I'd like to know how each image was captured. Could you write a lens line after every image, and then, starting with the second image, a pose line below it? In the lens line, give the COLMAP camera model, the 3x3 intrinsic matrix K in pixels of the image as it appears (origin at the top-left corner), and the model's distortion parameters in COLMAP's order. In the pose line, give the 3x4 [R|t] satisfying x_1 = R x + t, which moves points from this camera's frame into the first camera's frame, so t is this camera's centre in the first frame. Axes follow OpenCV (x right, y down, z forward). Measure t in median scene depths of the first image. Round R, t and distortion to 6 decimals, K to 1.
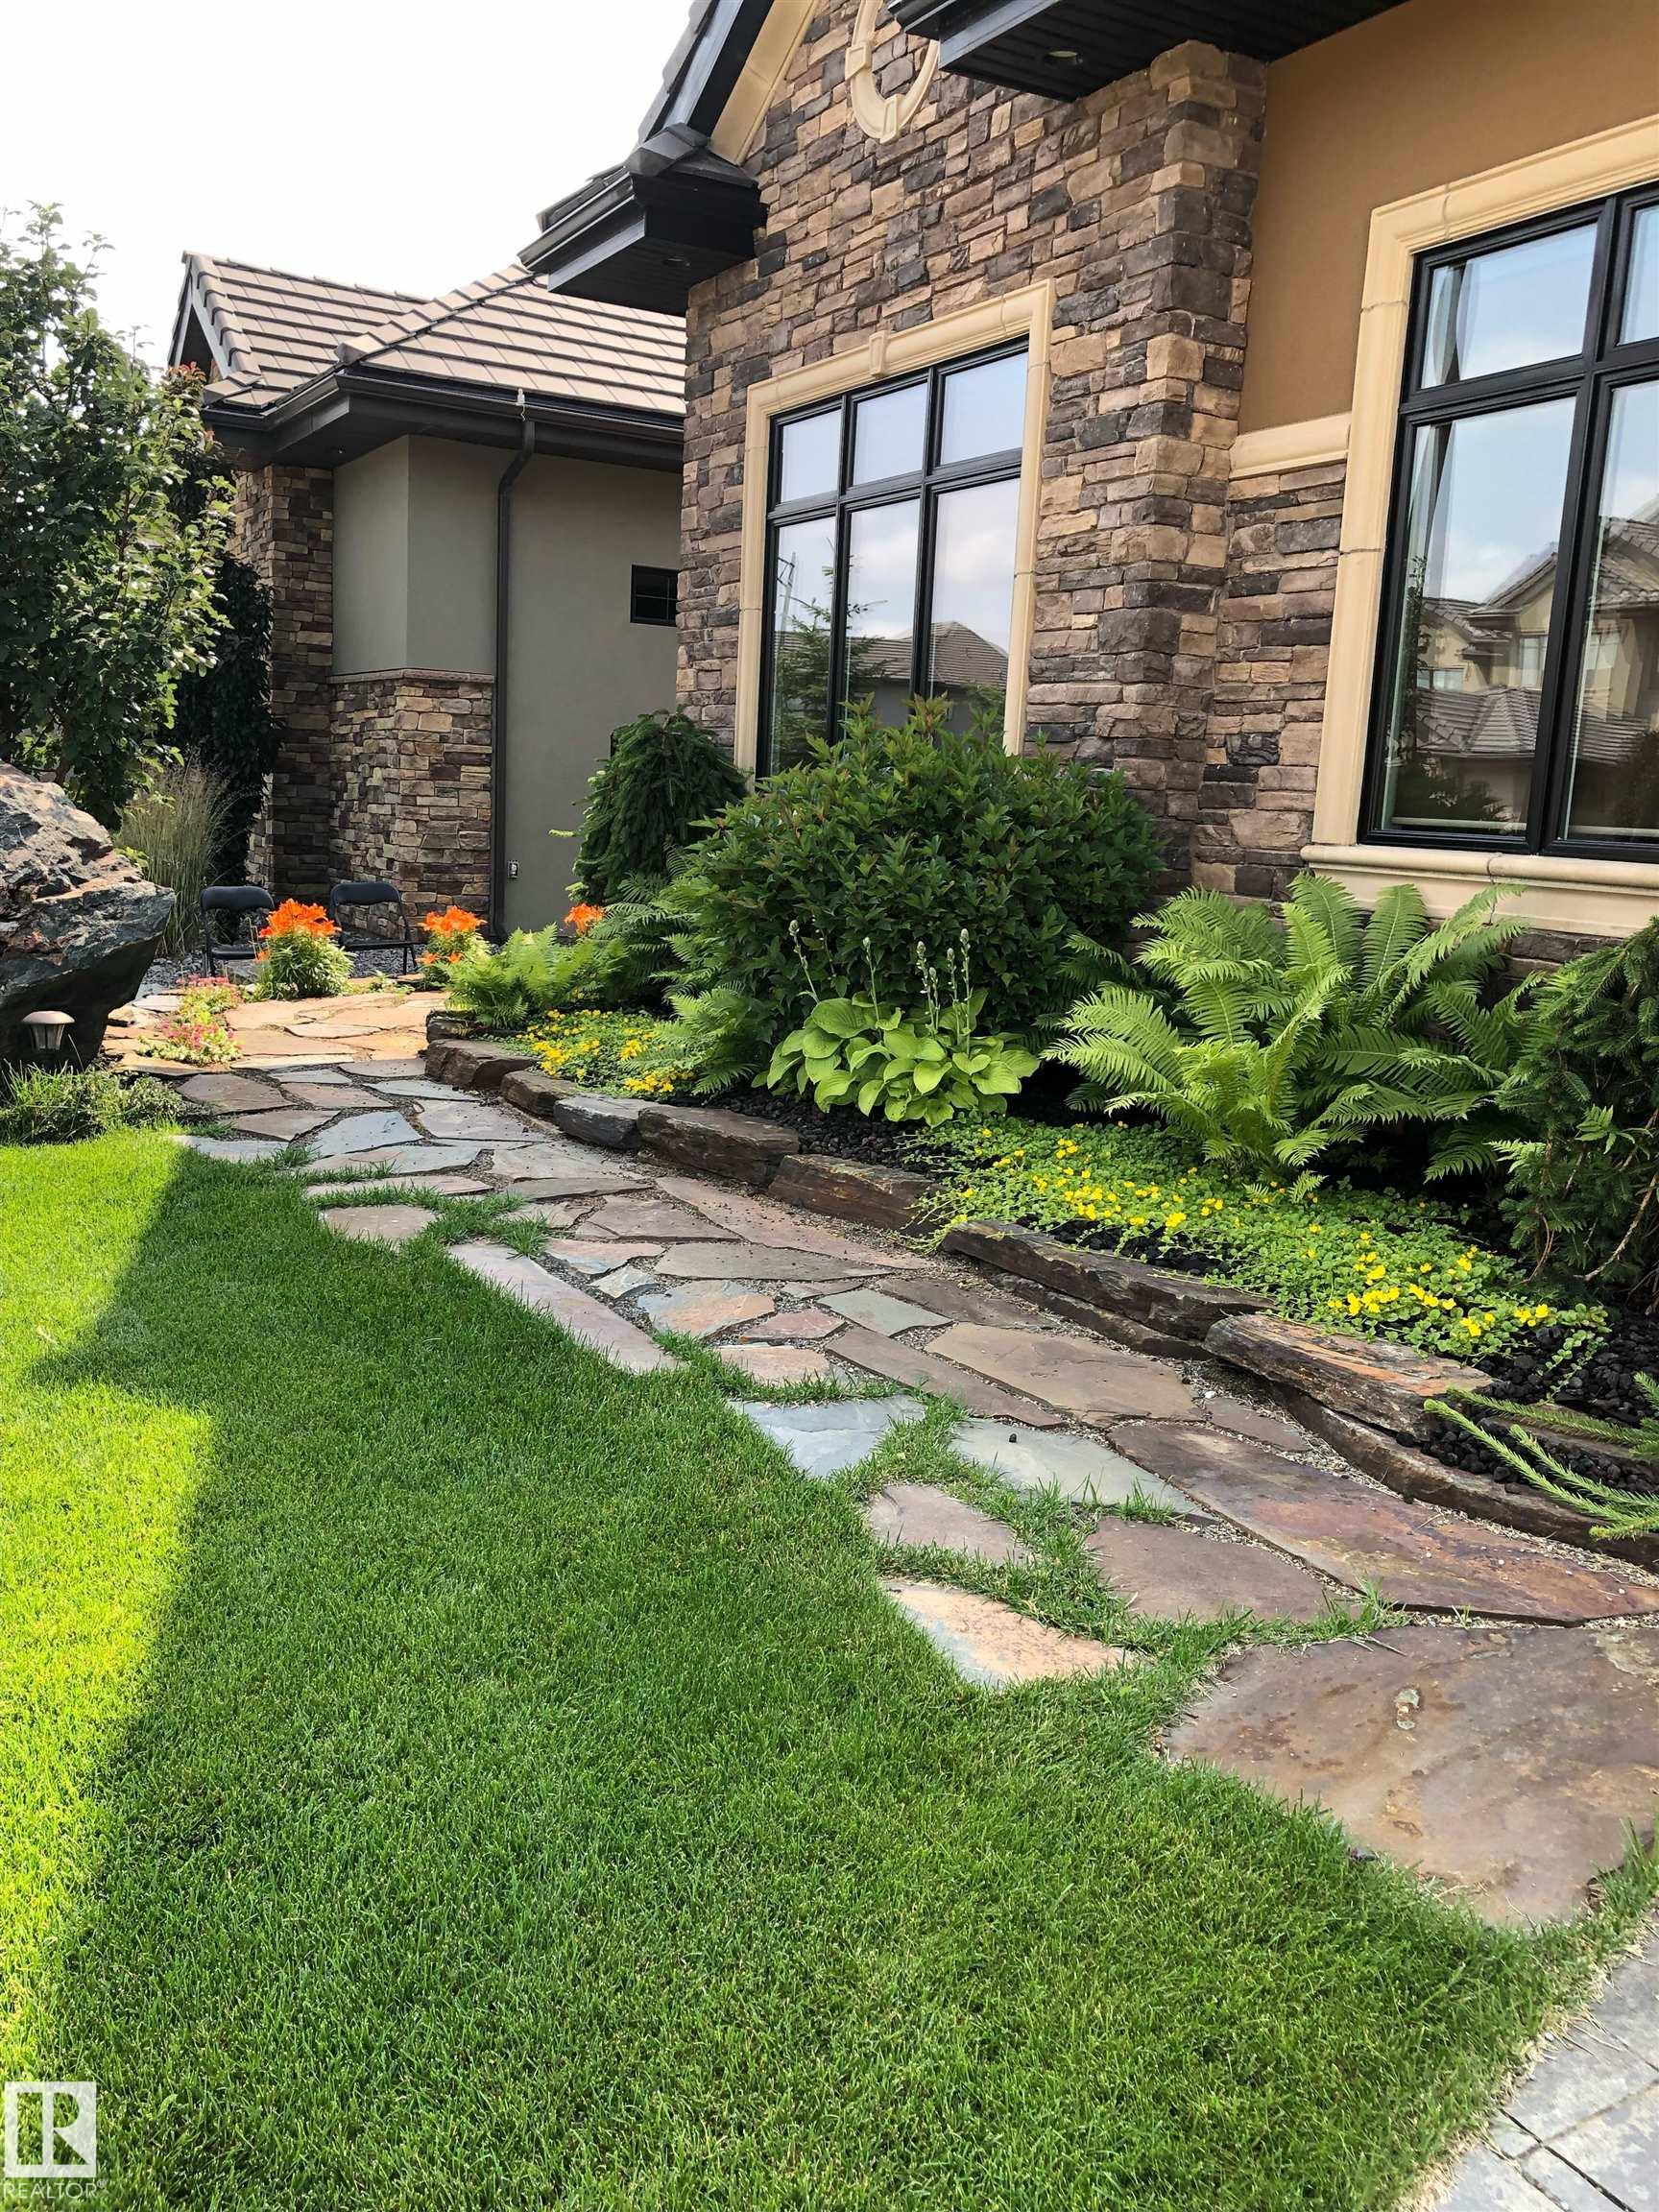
lens RADIAL K [[1806.2, 0, 878.4], [0, 1806.2, 1098.7], [0, 0, 1]] dist [0.041034, -0.002493]
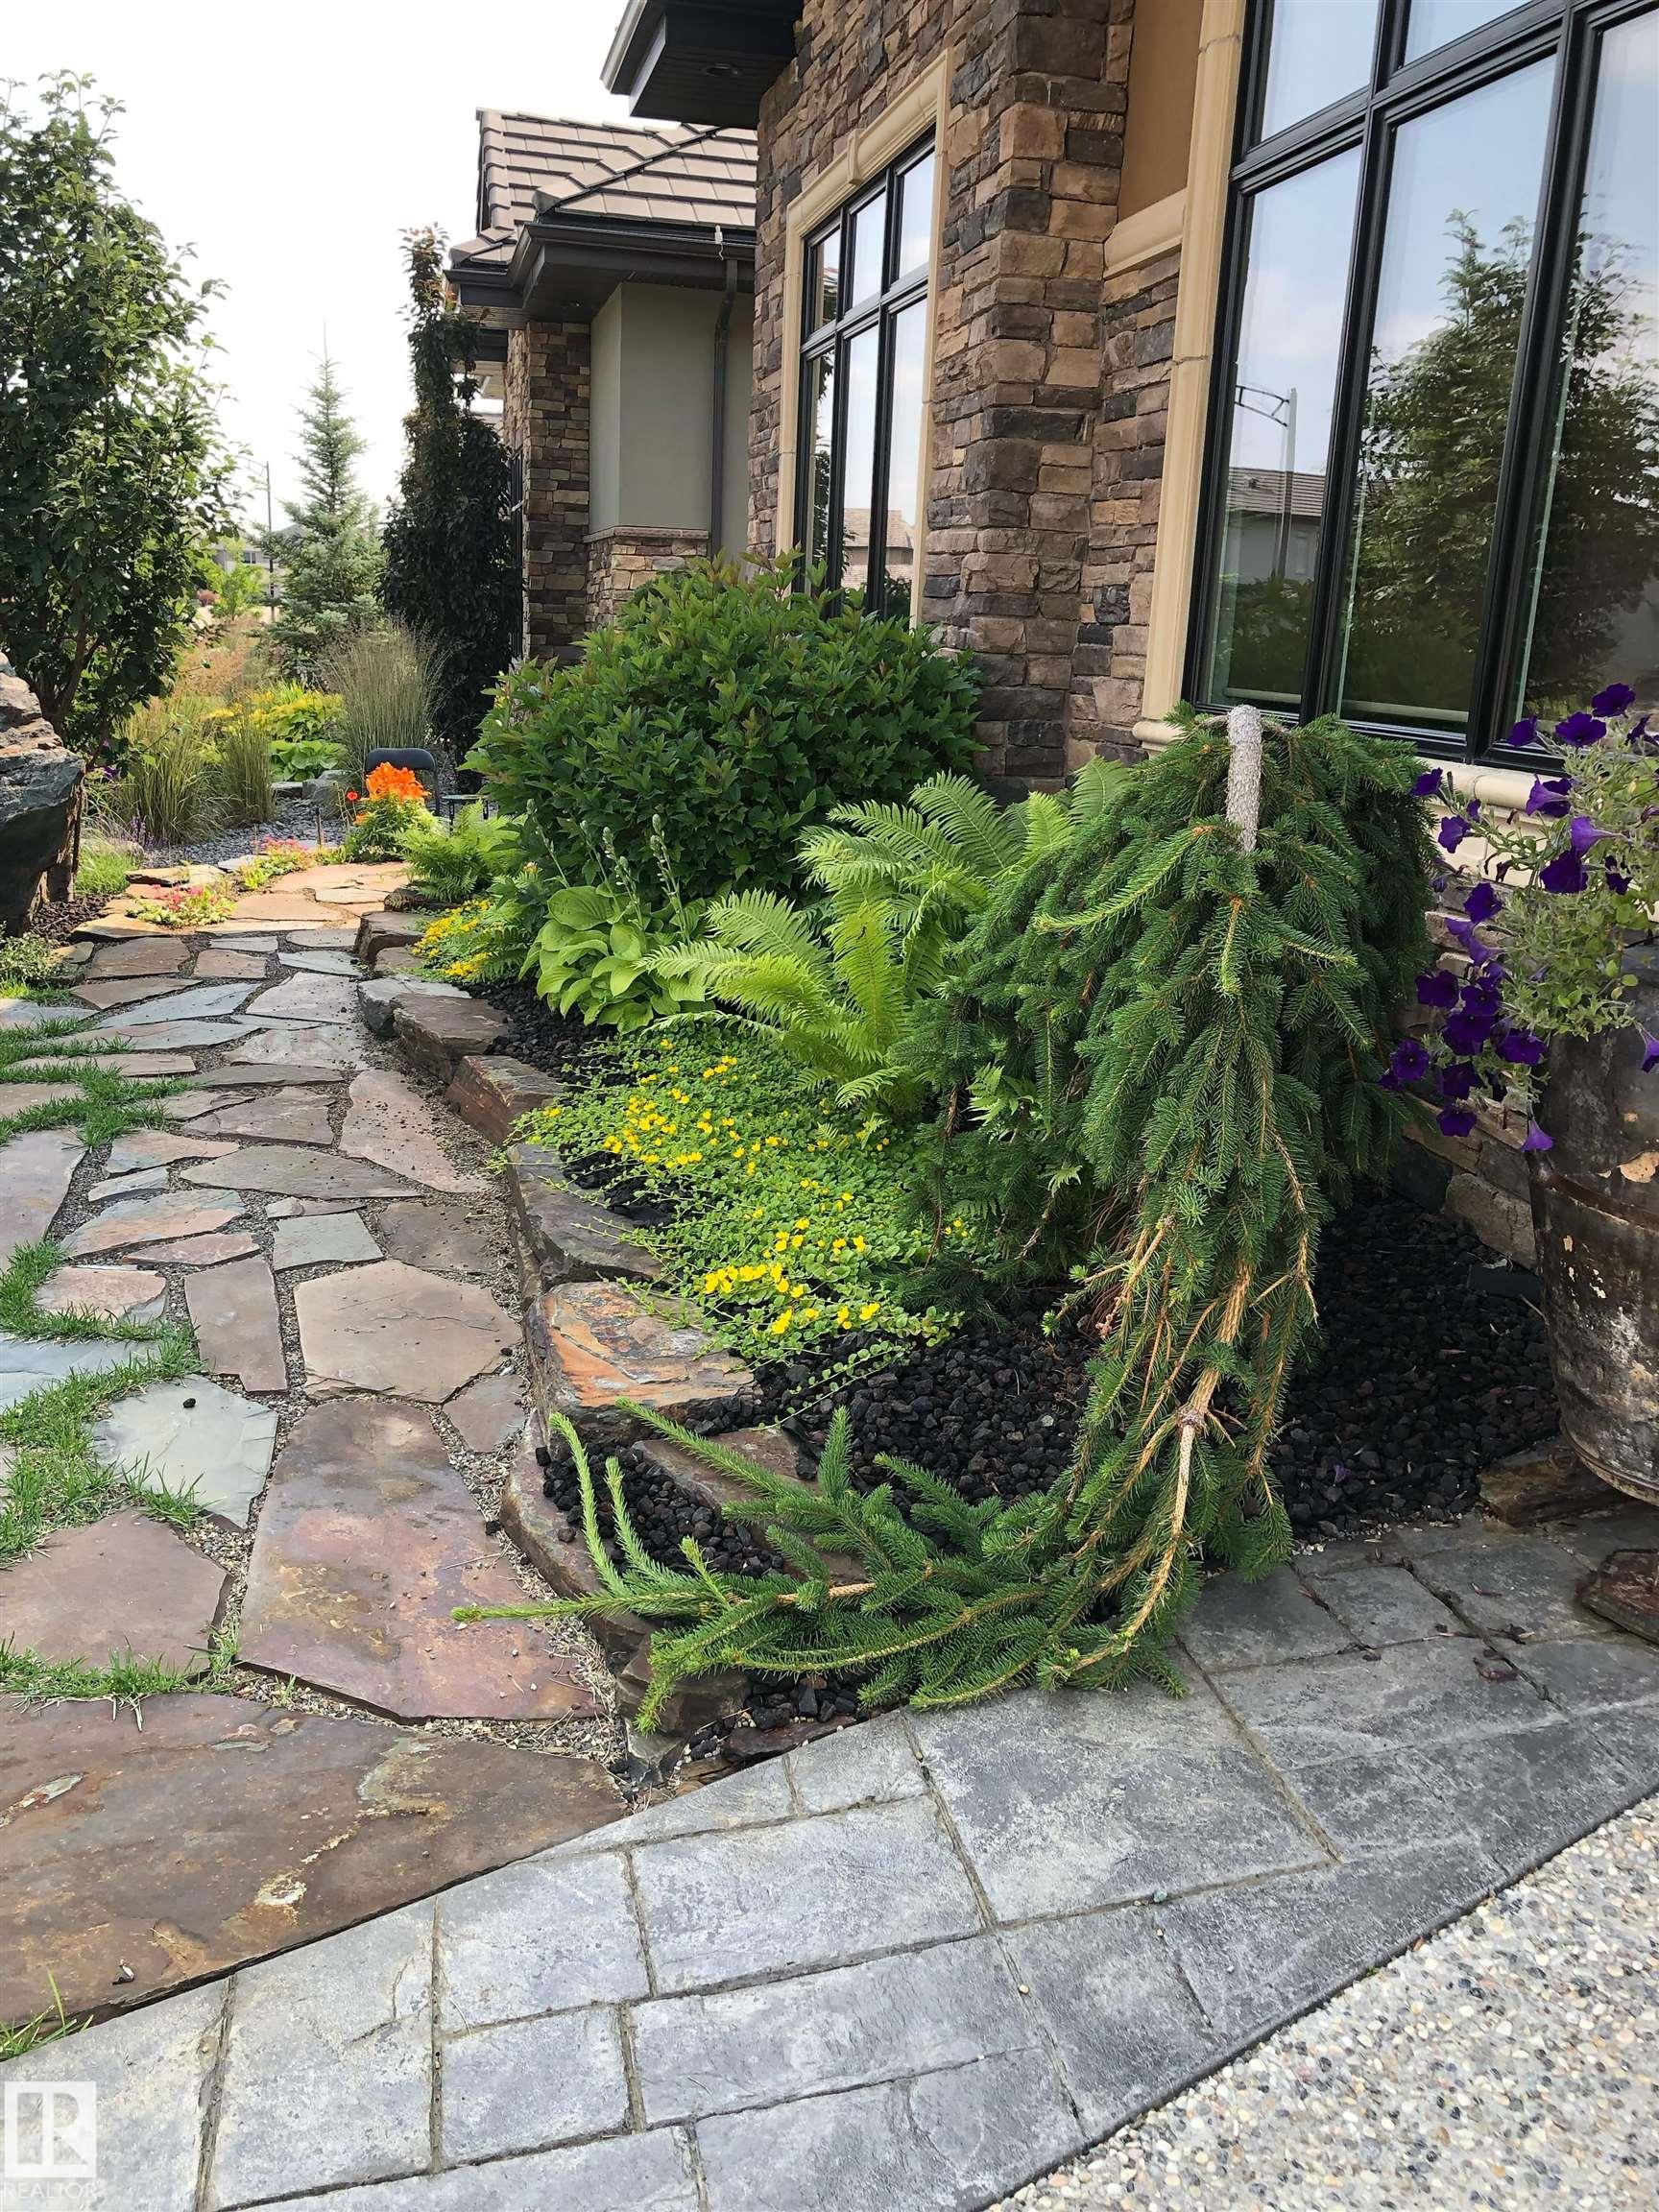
lens RADIAL K [[1806.2, 0, 878.4], [0, 1806.2, 1098.7], [0, 0, 1]] dist [0.041034, -0.002493]
pose [[0.957667, 0.062996, -0.280901, 0.353963], [-0.040634, 0.995574, 0.084738, -0.029061], [0.284996, -0.069737, 0.955989, 0.134887]]
